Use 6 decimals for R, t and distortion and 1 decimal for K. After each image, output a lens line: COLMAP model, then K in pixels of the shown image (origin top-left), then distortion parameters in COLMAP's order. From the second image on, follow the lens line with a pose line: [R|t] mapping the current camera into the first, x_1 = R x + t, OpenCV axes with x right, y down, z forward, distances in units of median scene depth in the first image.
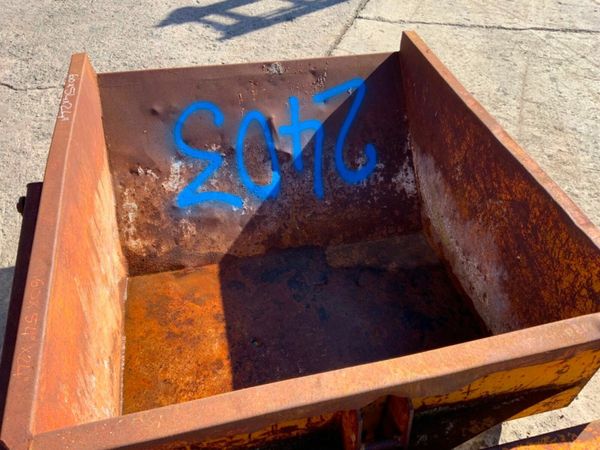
lens RADIAL K [[497.7, 0, 299.1], [0, 497.7, 226.9], [0, 0, 1]] dist [0.084881, -0.155534]
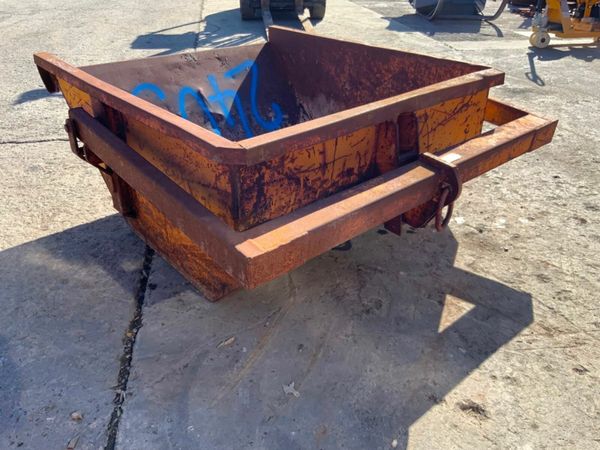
lens RADIAL K [[495.8, 0, 300.0], [0, 495.8, 225.0], [0, 0, 1]] dist [0.100120, -0.180317]
pose [[0.883269, -0.249190, 0.397164, -0.422513], [0.339127, 0.924480, -0.174157, 0.407972], [-0.323772, 0.288516, 0.901071, -0.134988]]
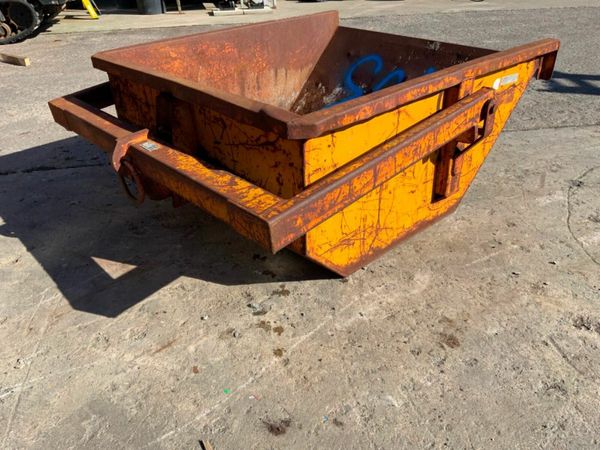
lens RADIAL K [[497.7, 0, 299.1], [0, 497.7, 226.9], [0, 0, 1]] dist [0.084881, -0.155534]
pose [[0.488941, 0.411168, -0.769336, 0.938931], [-0.579368, 0.812392, 0.065970, 0.162385], [0.652127, 0.413473, 0.635429, 0.171877]]
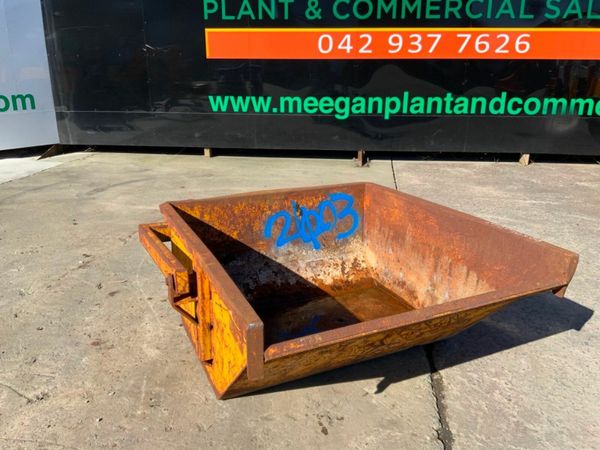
lens RADIAL K [[495.8, 0, 300.0], [0, 495.8, 225.0], [0, 0, 1]] dist [0.100120, -0.180317]
pose [[-0.980542, 0.033177, -0.193487, 0.287044], [-0.153496, 0.484866, 0.861014, -1.073155], [0.122381, 0.873959, -0.470338, 1.245616]]
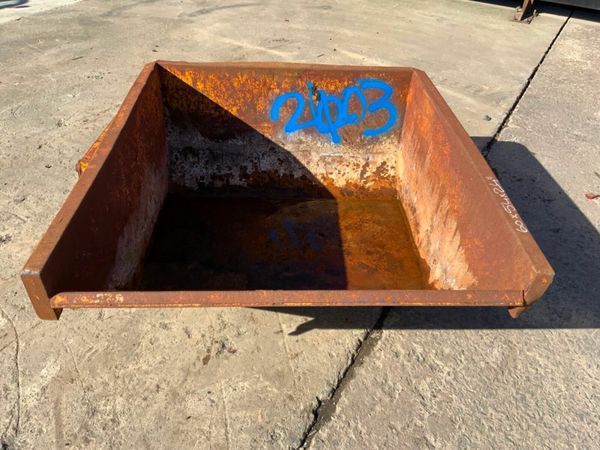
lens RADIAL K [[497.7, 0, 299.1], [0, 497.7, 226.9], [0, 0, 1]] dist [0.084881, -0.155534]
pose [[-0.977909, -0.172180, 0.118526, -0.159106], [0.091435, 0.157552, 0.983269, -0.979105], [-0.187973, 0.972384, -0.138328, 1.006025]]
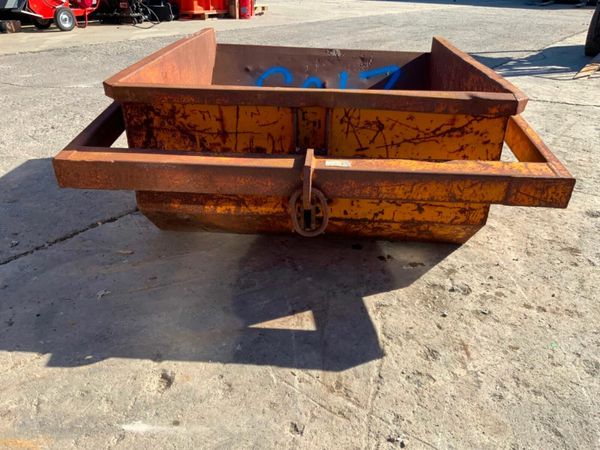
lens RADIAL K [[495.8, 0, 300.0], [0, 495.8, 225.0], [0, 0, 1]] dist [0.100120, -0.180317]
pose [[0.958282, 0.129869, -0.254615, 0.280292], [-0.199893, 0.941237, -0.272241, 0.544178], [0.204298, 0.311780, 0.927931, -0.177950]]
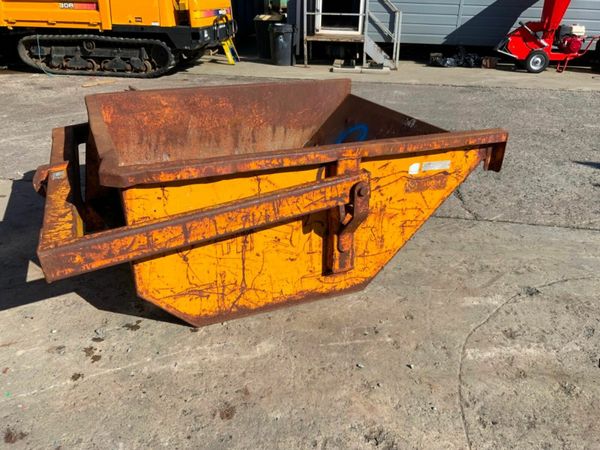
lens RADIAL K [[496.4, 0, 296.9], [0, 496.4, 223.5], [0, 0, 1]] dist [0.115310, -0.241541]
pose [[0.161159, 0.391350, -0.906021, 1.115354], [-0.692761, 0.698708, 0.178577, -0.170814], [0.702930, 0.598876, 0.383715, 0.484099]]
